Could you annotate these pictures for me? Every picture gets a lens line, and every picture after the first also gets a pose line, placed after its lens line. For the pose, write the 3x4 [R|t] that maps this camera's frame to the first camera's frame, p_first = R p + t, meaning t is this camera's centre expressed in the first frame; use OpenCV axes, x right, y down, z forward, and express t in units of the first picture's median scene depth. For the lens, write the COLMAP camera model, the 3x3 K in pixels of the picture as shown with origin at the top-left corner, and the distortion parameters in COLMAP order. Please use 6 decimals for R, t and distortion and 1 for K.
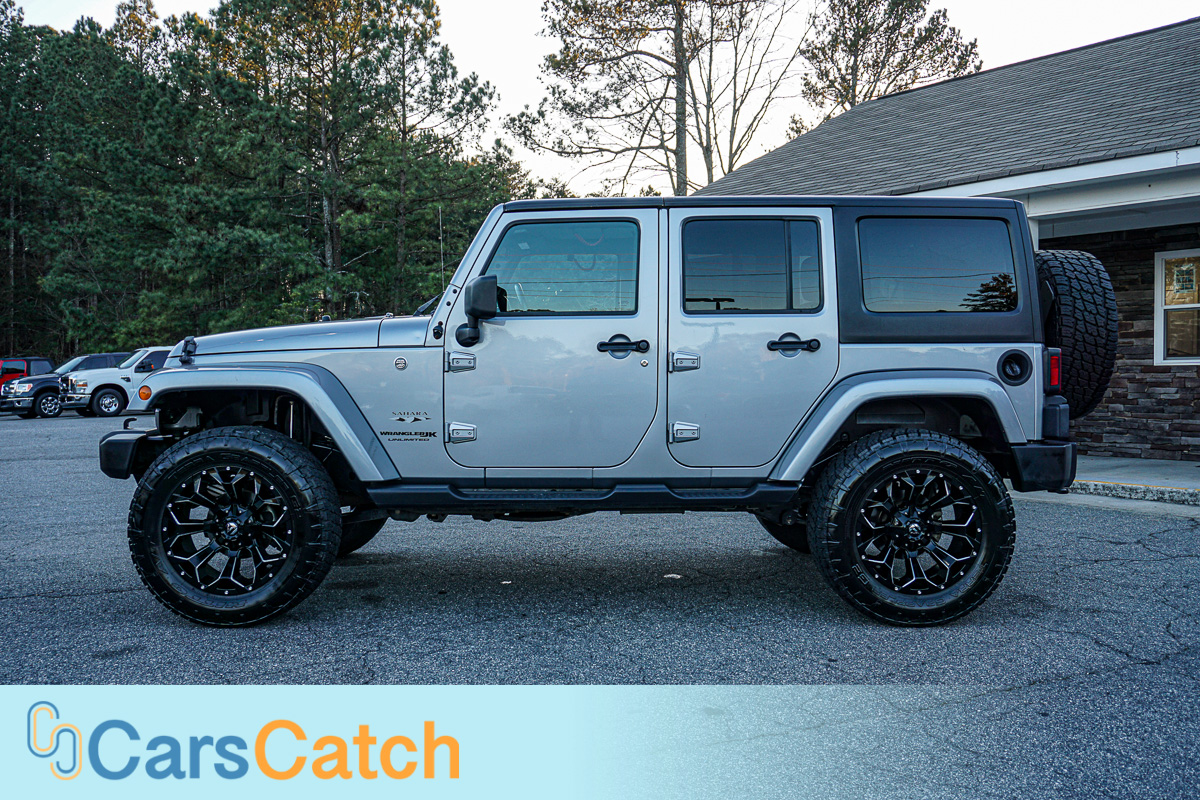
lens RADIAL K [[1099.7, 0, 584.4], [0, 1099.7, 413.3], [0, 0, 1]] dist [0.000028, 0.003139]
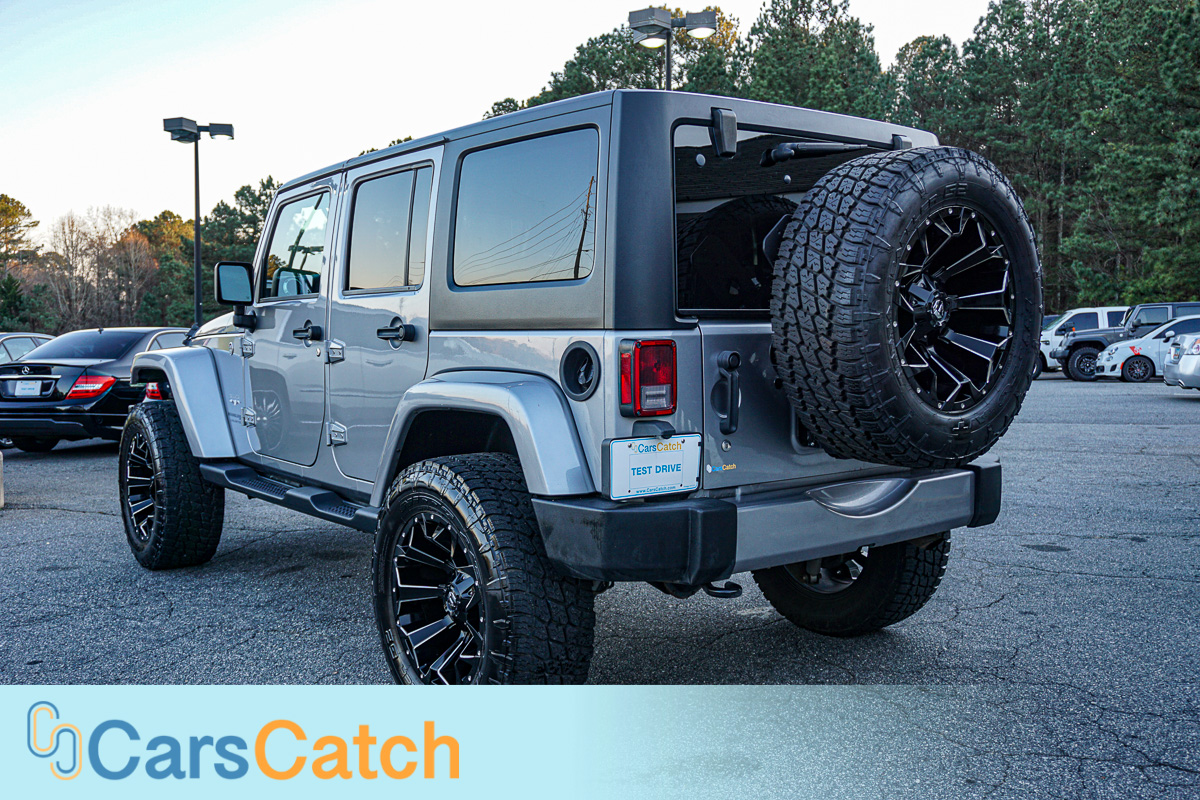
lens RADIAL K [[1099.7, 0, 584.4], [0, 1099.7, 413.3], [0, 0, 1]] dist [0.000028, 0.003139]
pose [[0.605622, 0.062852, -0.793266, 0.062732], [-0.033523, 0.998006, 0.053481, -0.003648], [0.795046, -0.005797, 0.606521, 0.045541]]
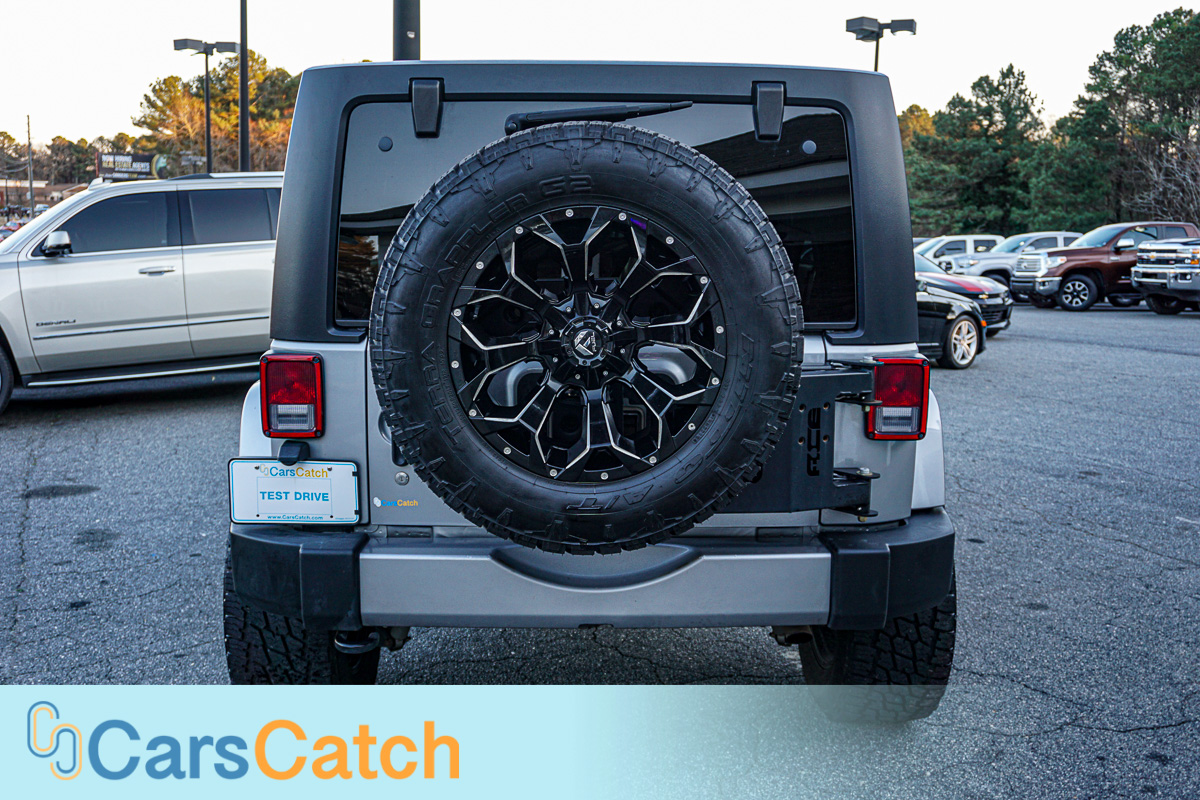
lens RADIAL K [[1114.0, 0, 600.0], [0, 1114.0, 400.0], [0, 0, 1]] dist [-0.024945, 0.002816]
pose [[0.010649, 0.165252, -0.986194, 0.068903], [-0.057547, 0.984717, 0.164383, -0.009587], [0.998286, 0.055002, 0.019996, 0.082635]]
